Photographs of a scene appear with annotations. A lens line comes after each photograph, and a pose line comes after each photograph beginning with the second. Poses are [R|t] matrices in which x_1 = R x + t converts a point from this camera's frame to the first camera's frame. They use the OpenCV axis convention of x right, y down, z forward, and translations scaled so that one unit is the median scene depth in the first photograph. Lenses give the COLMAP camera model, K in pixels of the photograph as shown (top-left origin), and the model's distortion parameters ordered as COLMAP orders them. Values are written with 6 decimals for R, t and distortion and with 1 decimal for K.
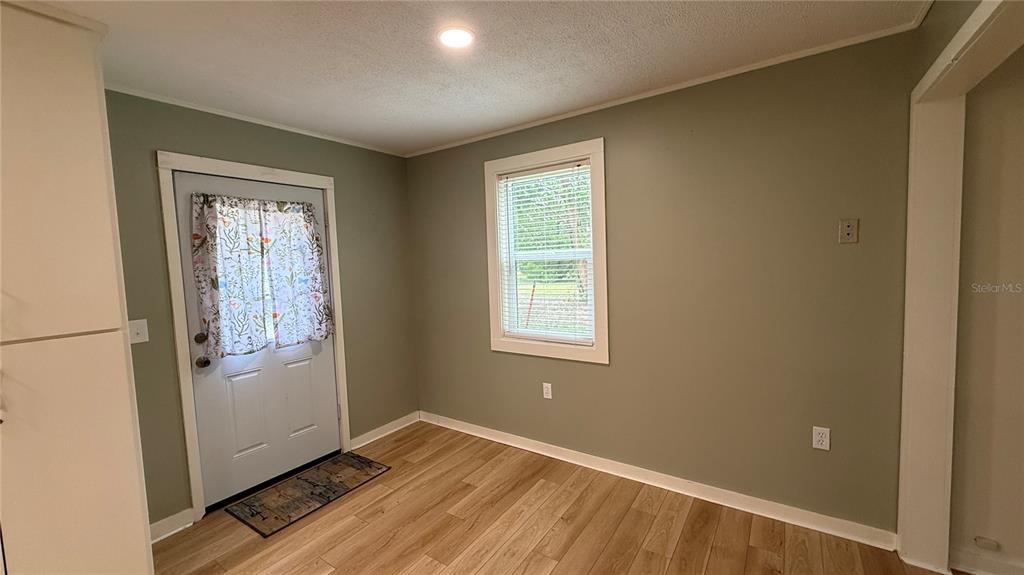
lens RADIAL K [[406.4, 0, 507.6], [0, 406.4, 288.6], [0, 0, 1]] dist [-0.000187, -0.000022]
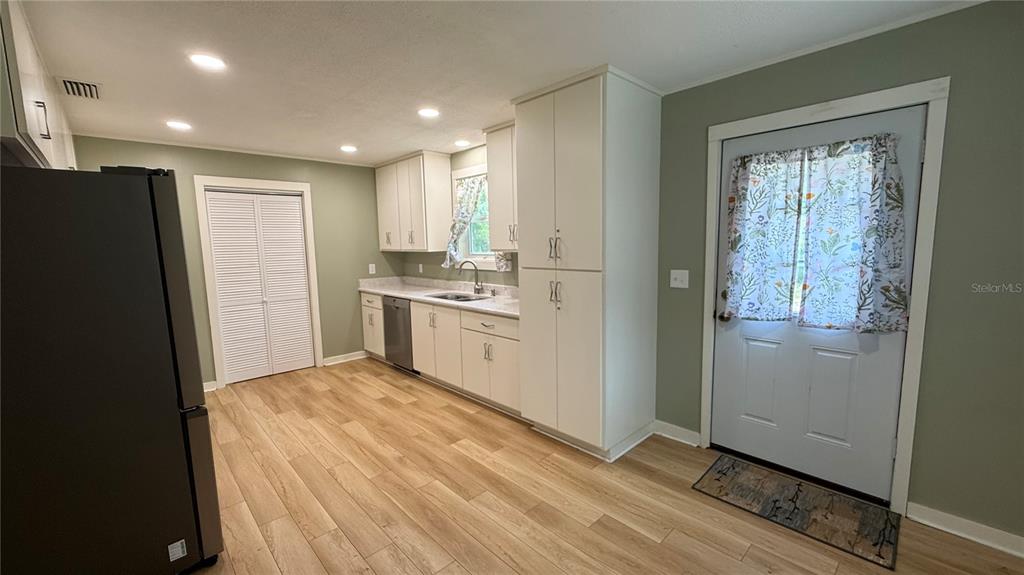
lens RADIAL K [[406.4, 0, 507.6], [0, 406.4, 288.6], [0, 0, 1]] dist [-0.000187, -0.000022]
pose [[-0.199096, 0.155204, -0.967612, 0.368868], [-0.039838, 0.985281, 0.166235, -0.046343], [0.979170, 0.071645, -0.189982, 0.575544]]
